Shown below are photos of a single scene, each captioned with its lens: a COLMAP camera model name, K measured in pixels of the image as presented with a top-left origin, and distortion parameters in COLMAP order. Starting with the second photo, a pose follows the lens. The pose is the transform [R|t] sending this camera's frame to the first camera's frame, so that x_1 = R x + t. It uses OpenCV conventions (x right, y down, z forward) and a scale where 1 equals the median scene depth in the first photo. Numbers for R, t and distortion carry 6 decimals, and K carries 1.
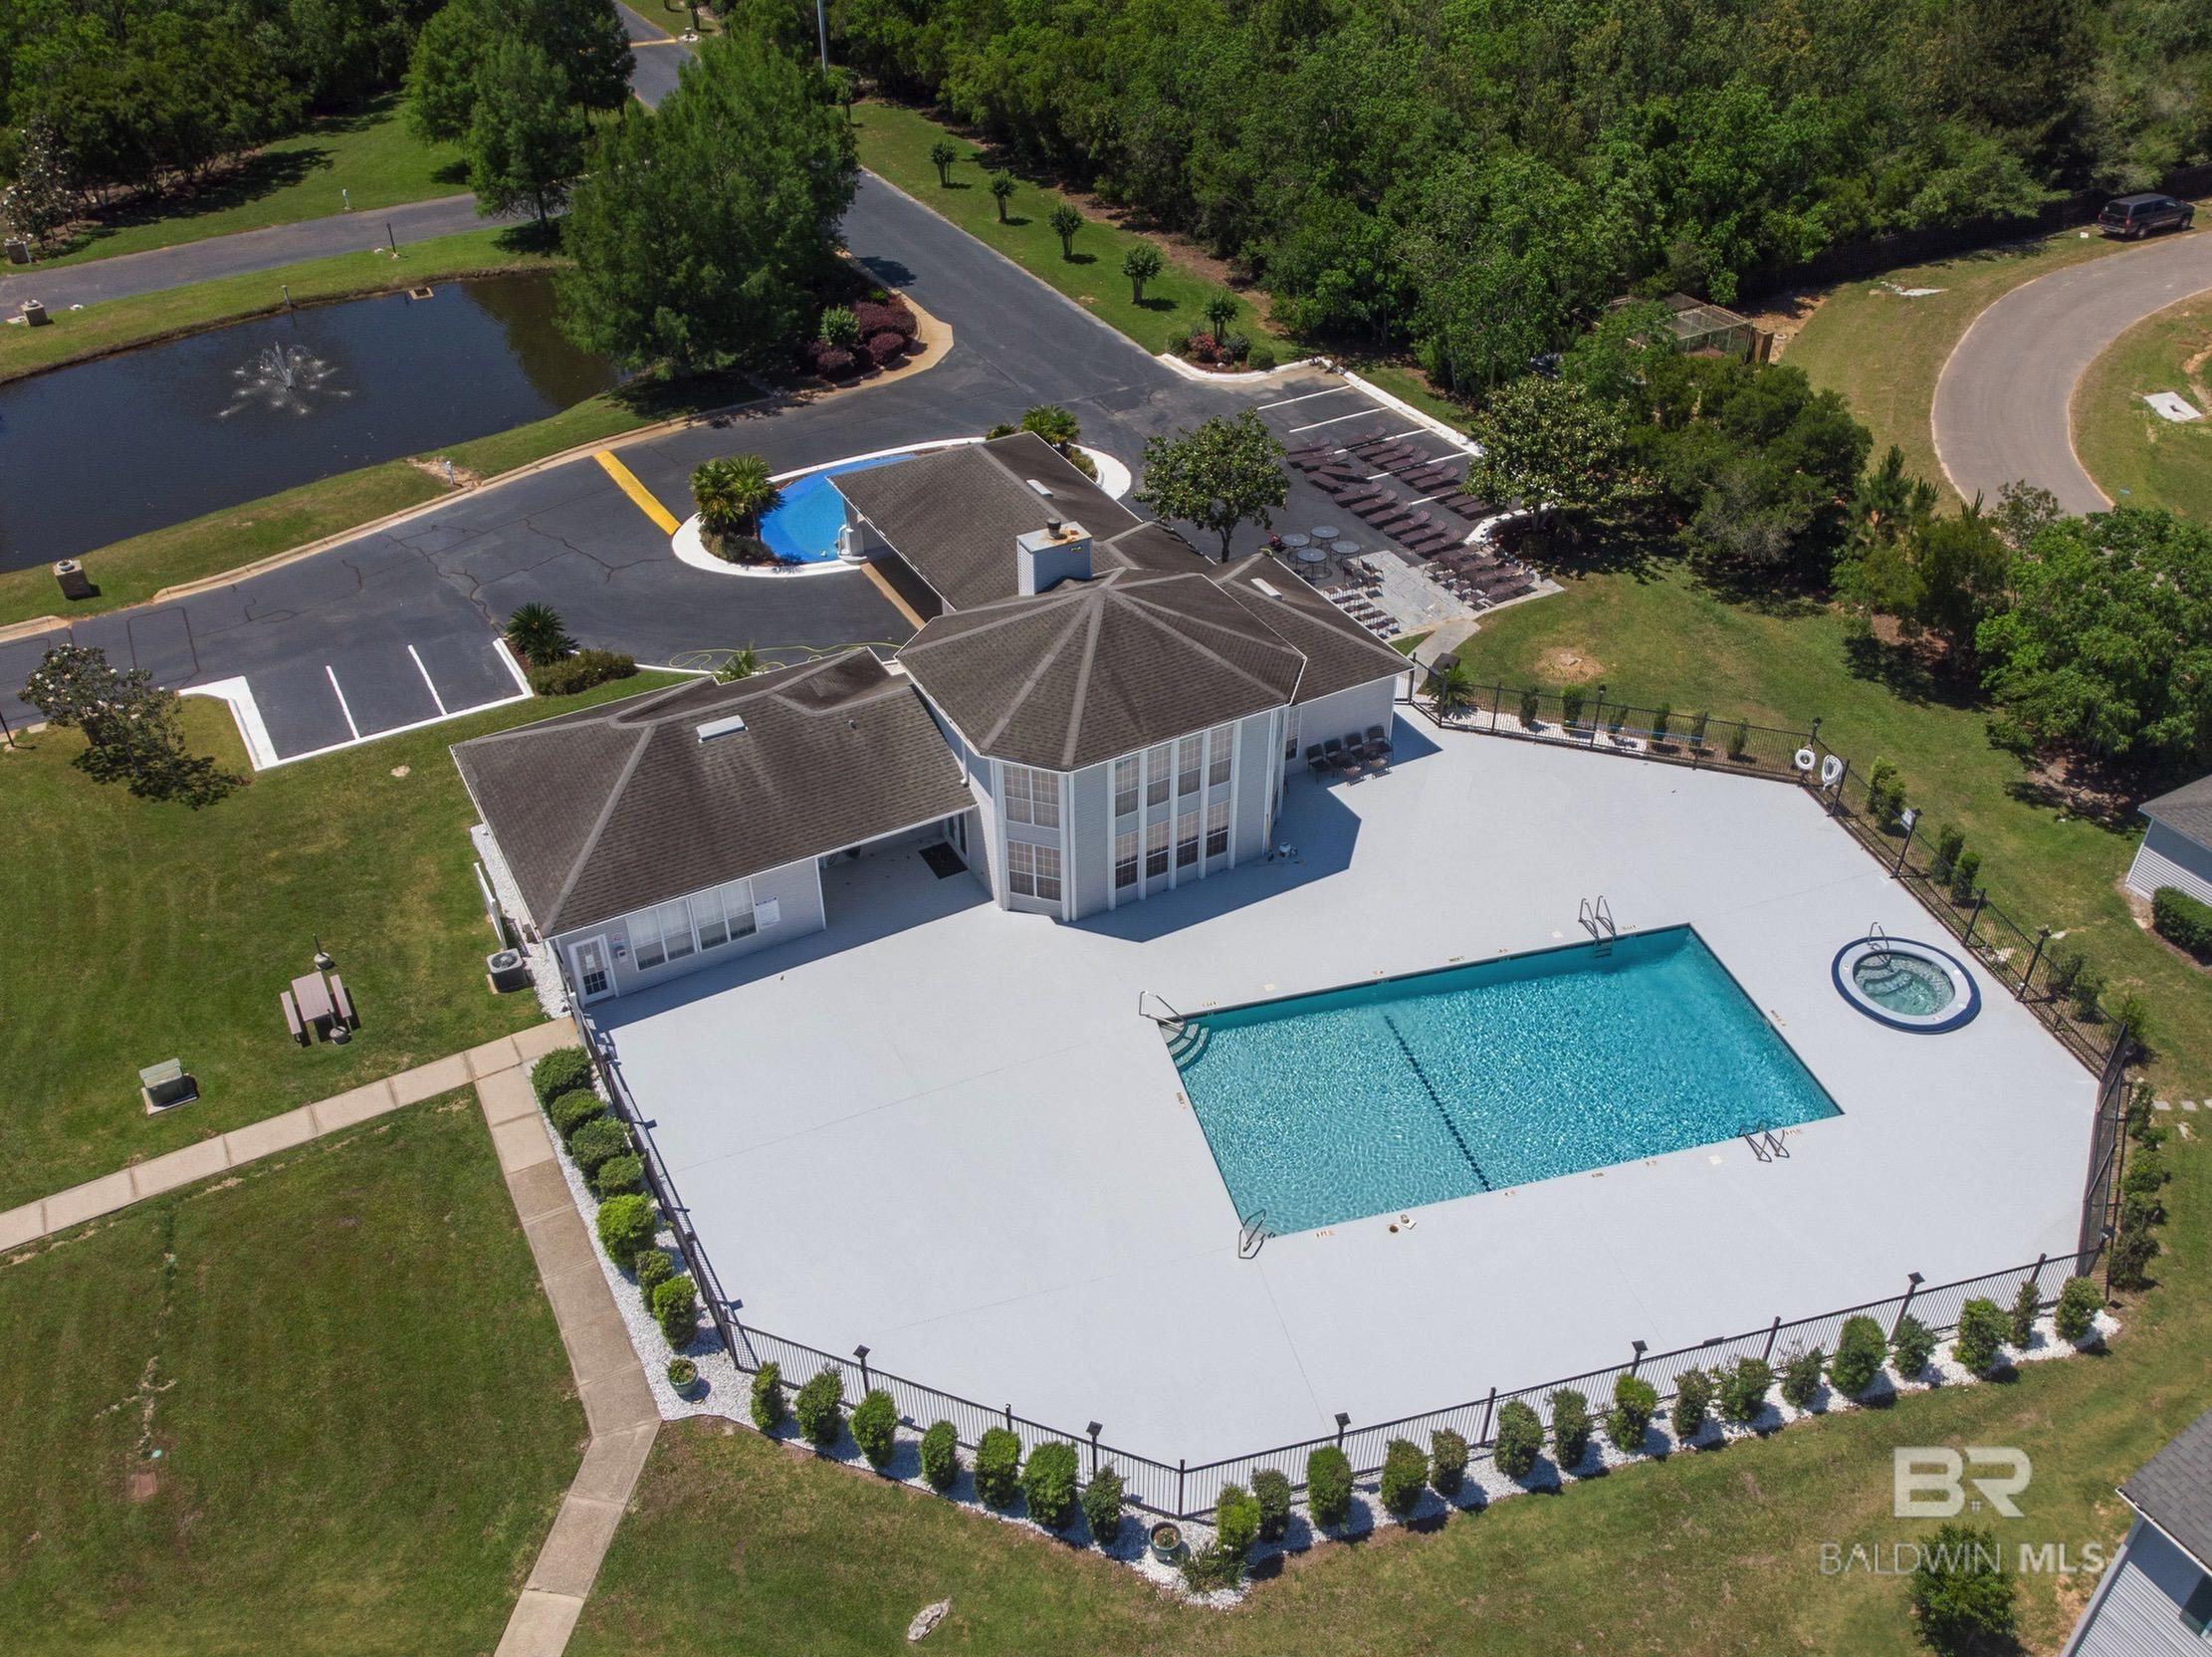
lens RADIAL K [[1794.6, 0, 1135.3], [0, 1794.6, 824.0], [0, 0, 1]] dist [-0.001954, 0.008118]
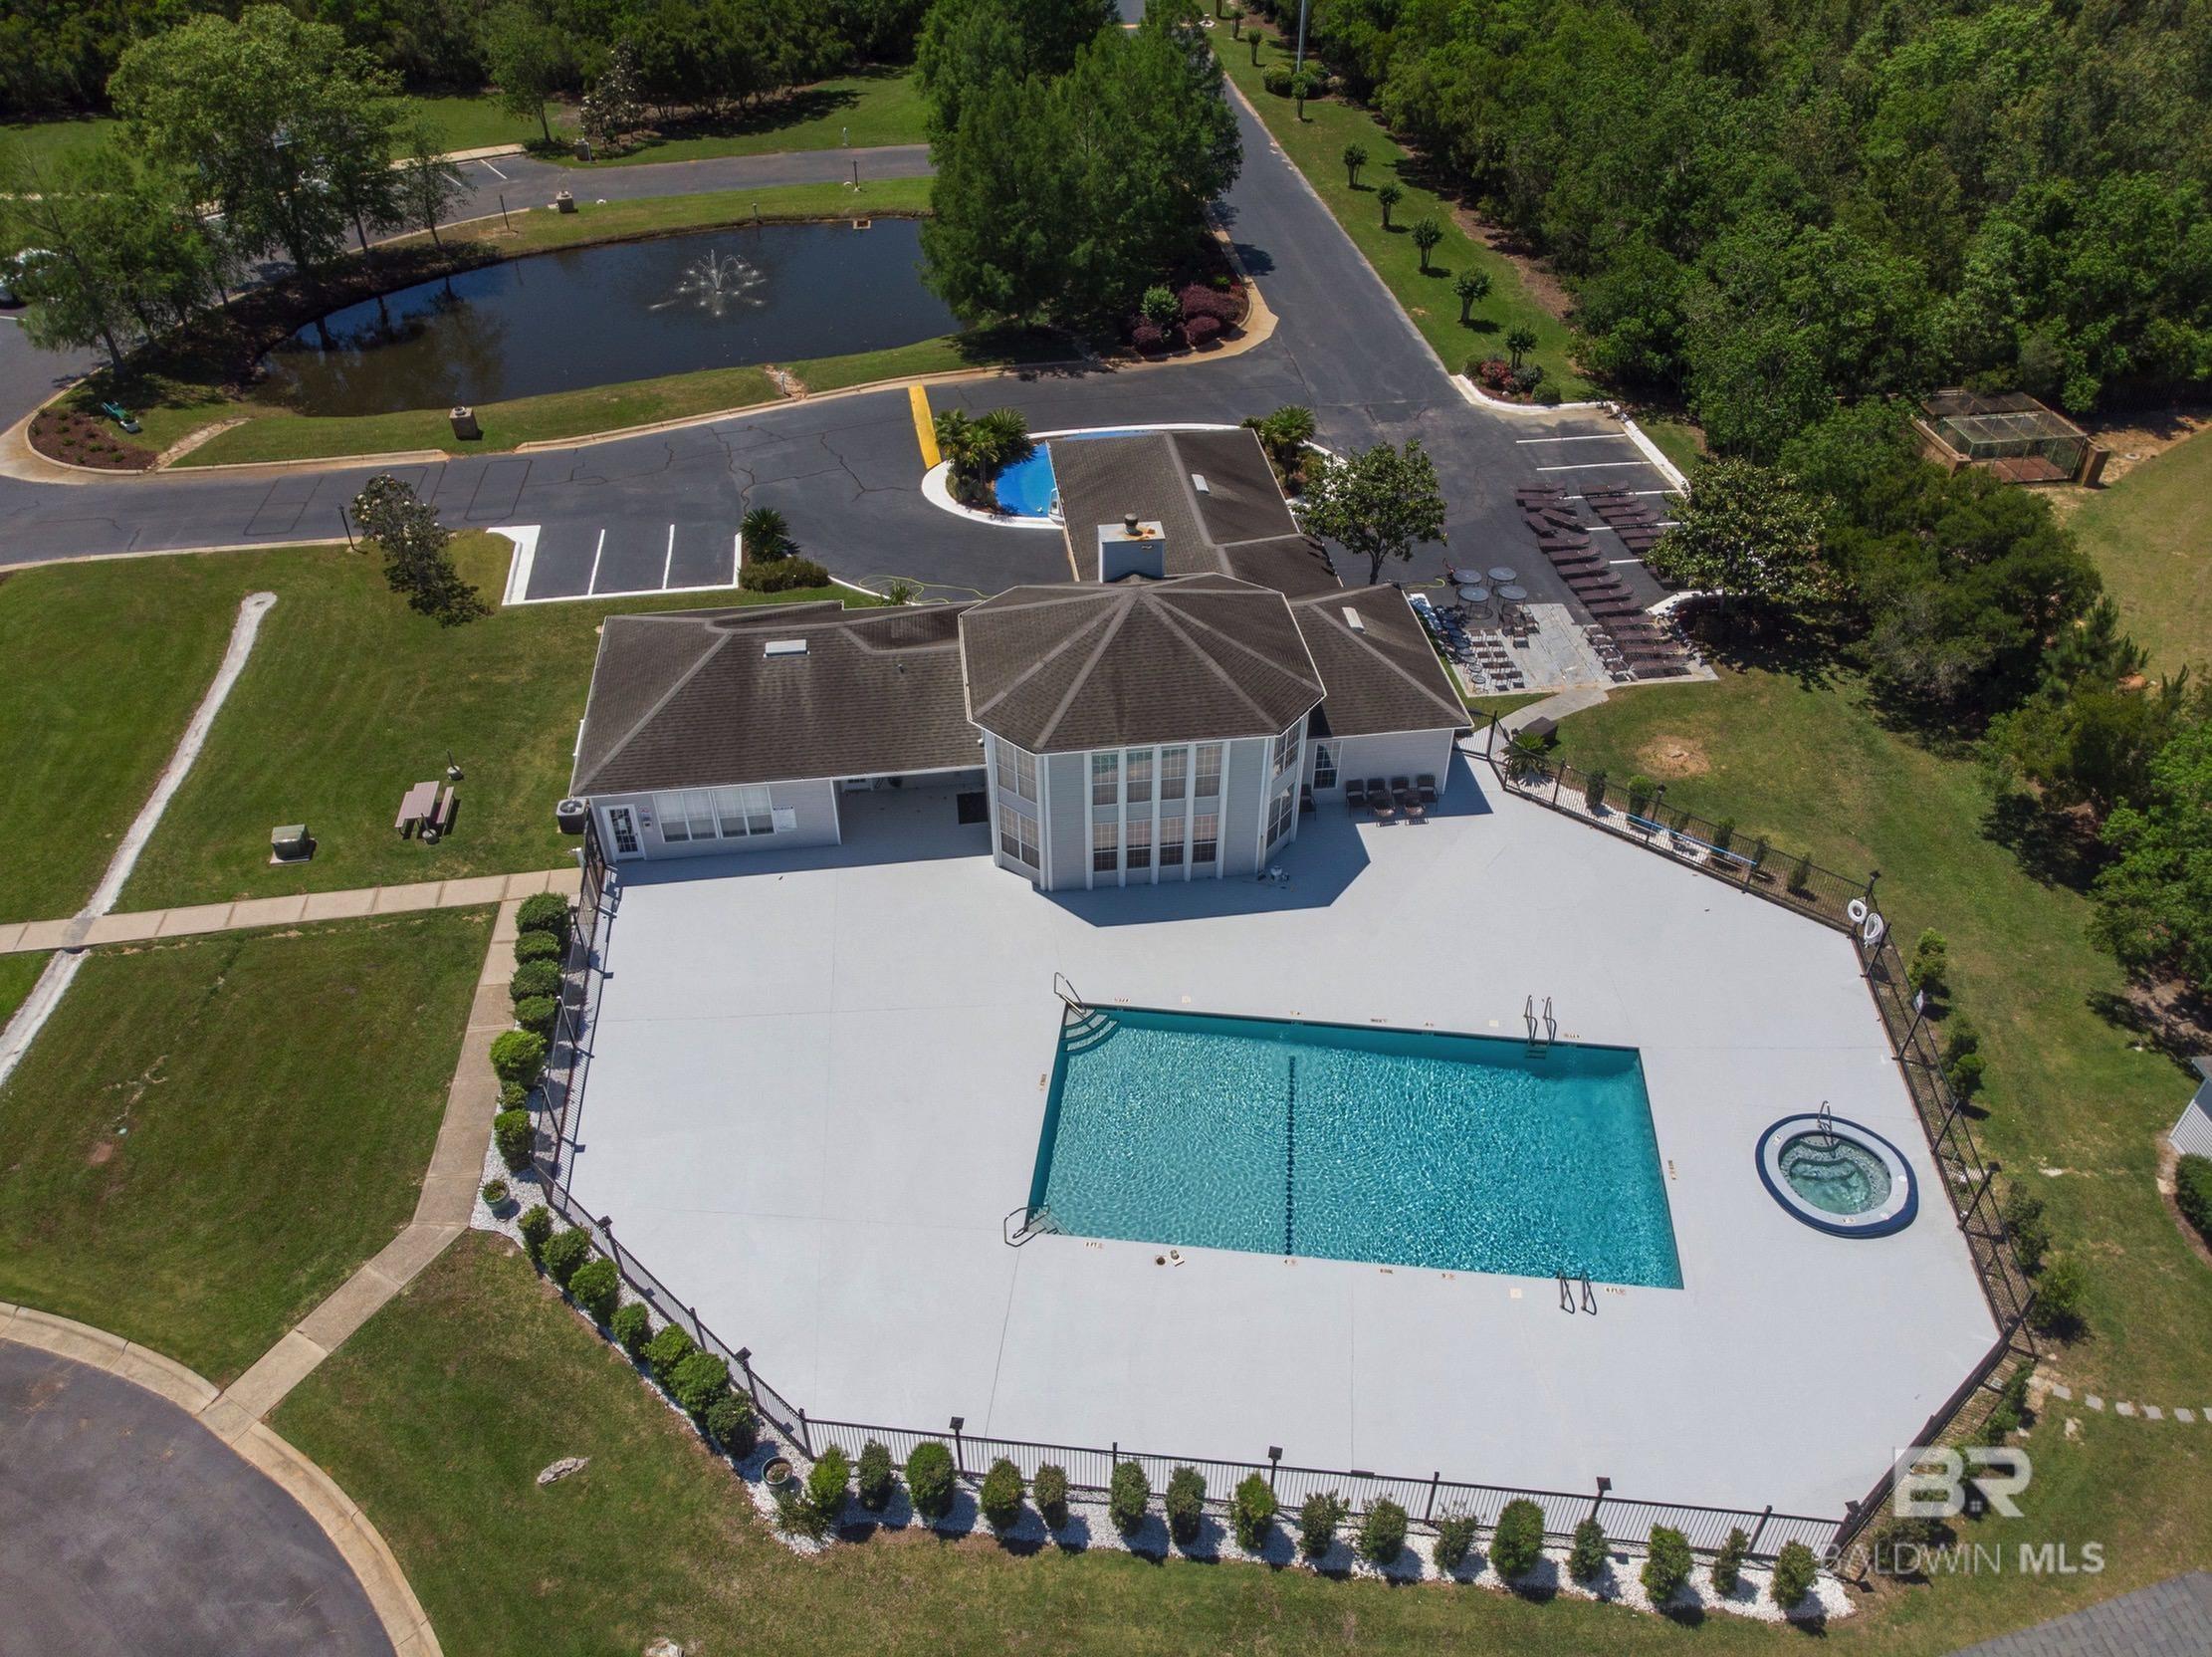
lens RADIAL K [[1613.4, 0, 1106.0], [0, 1613.4, 828.5], [0, 0, 1]] dist [0.000117, 0.008328]
pose [[0.931848, 0.229926, -0.280702, 0.234142], [-0.216853, 0.973145, 0.077225, -0.057780], [0.290920, -0.011091, 0.956683, 0.084195]]
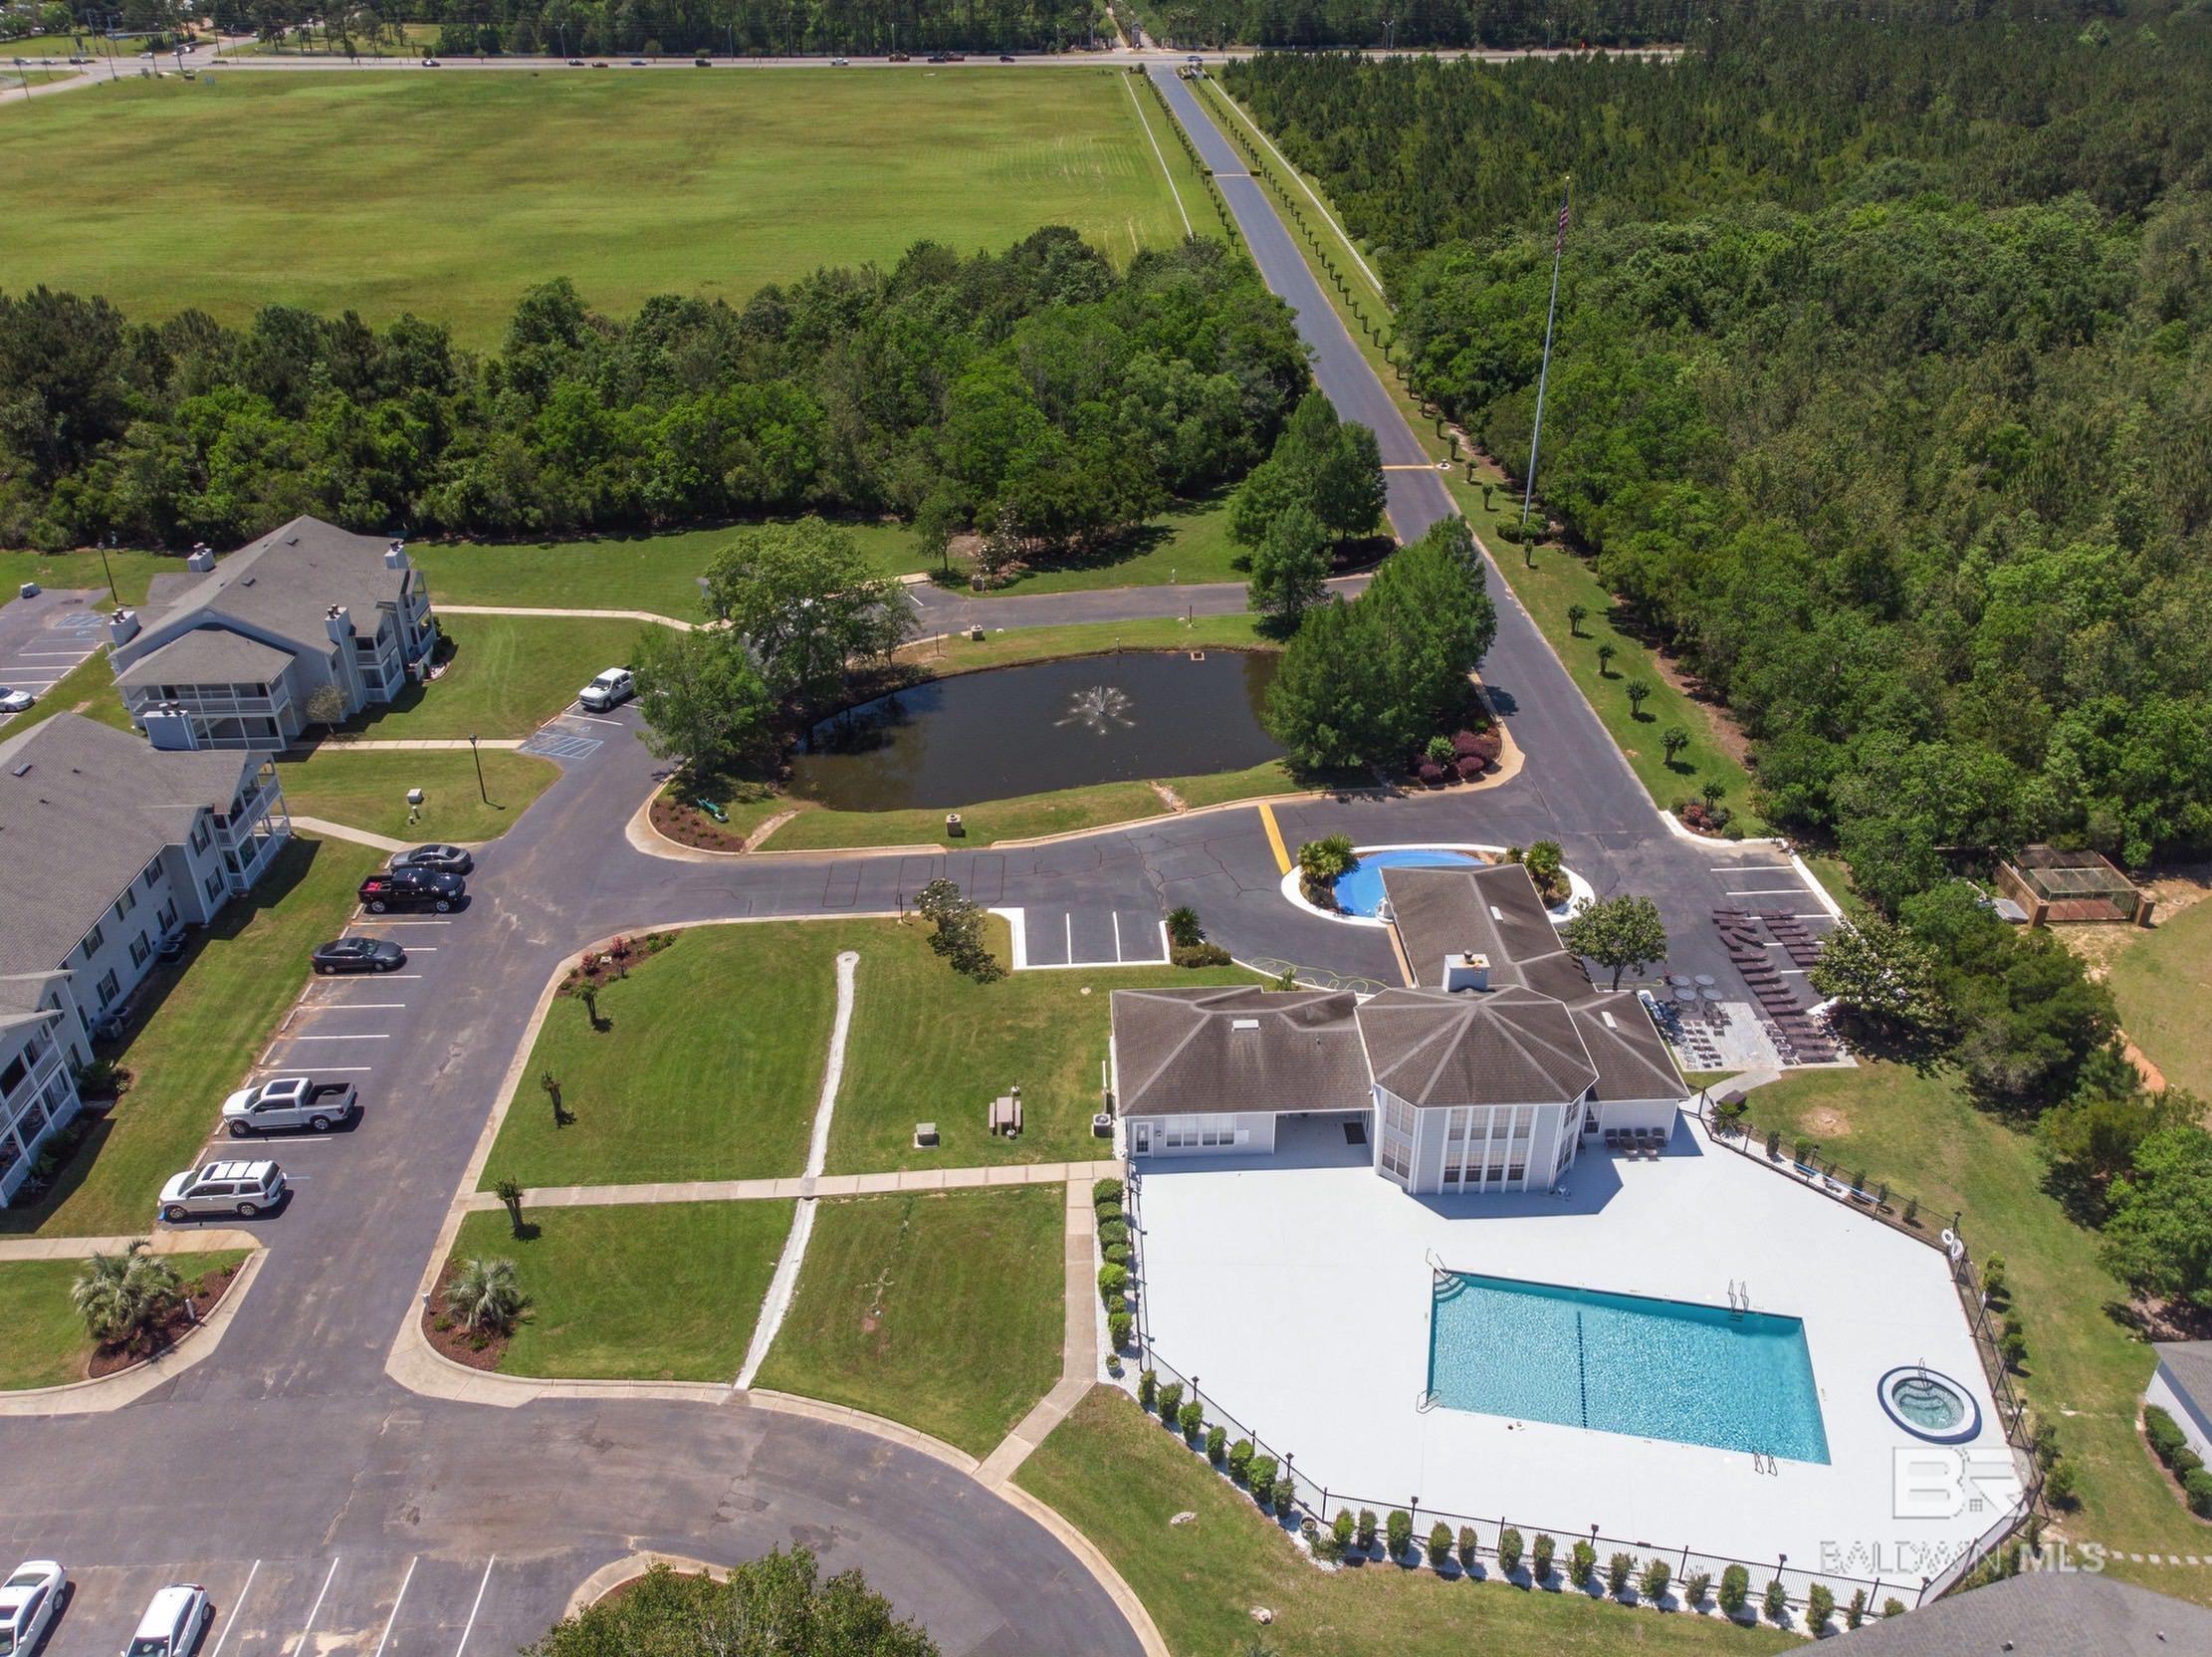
lens RADIAL K [[1636.3, 0, 1156.0], [0, 1636.3, 817.9], [0, 0, 1]] dist [-0.003031, 0.022460]
pose [[0.899803, 0.215893, -0.379137, 0.226522], [-0.261253, 0.962589, -0.071898, -0.099030], [0.349431, 0.163745, 0.922543, -0.486637]]
